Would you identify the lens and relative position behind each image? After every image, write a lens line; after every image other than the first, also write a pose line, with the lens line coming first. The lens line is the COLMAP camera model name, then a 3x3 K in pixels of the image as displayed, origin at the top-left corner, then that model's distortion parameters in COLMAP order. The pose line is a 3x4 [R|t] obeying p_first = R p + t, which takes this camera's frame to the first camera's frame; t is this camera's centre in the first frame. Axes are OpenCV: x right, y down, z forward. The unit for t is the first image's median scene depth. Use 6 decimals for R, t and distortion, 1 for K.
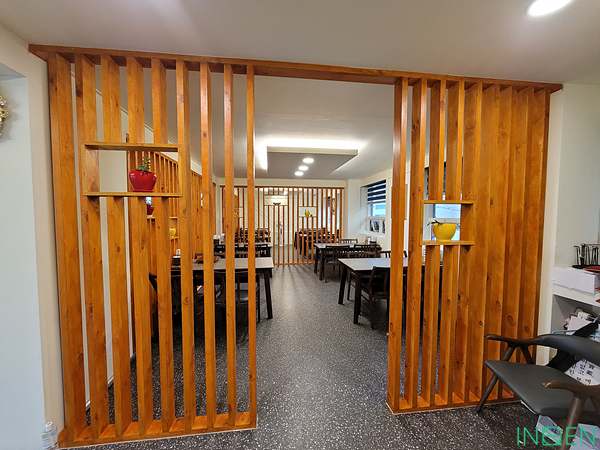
lens RADIAL K [[246.6, 0, 300.4], [0, 246.6, 225.8], [0, 0, 1]] dist [0.001535, 0.001346]
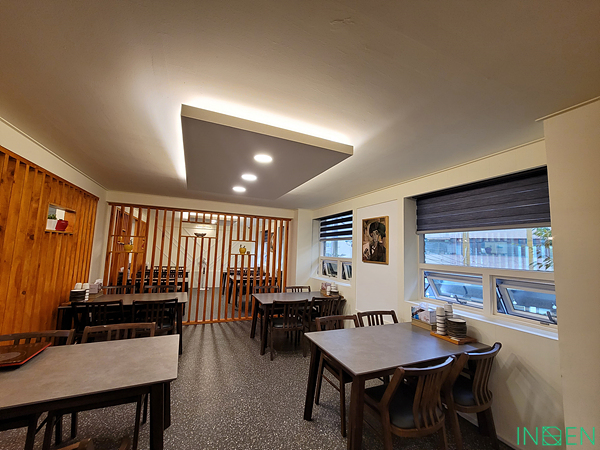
lens RADIAL K [[246.6, 0, 301.9], [0, 246.6, 227.3], [0, 0, 1]] dist [0.001535, 0.001346]
pose [[0.957371, 0.058982, 0.282775, -0.016518], [-0.019608, 0.989943, -0.140100, -0.016863], [-0.288195, 0.128583, 0.948899, 0.231840]]
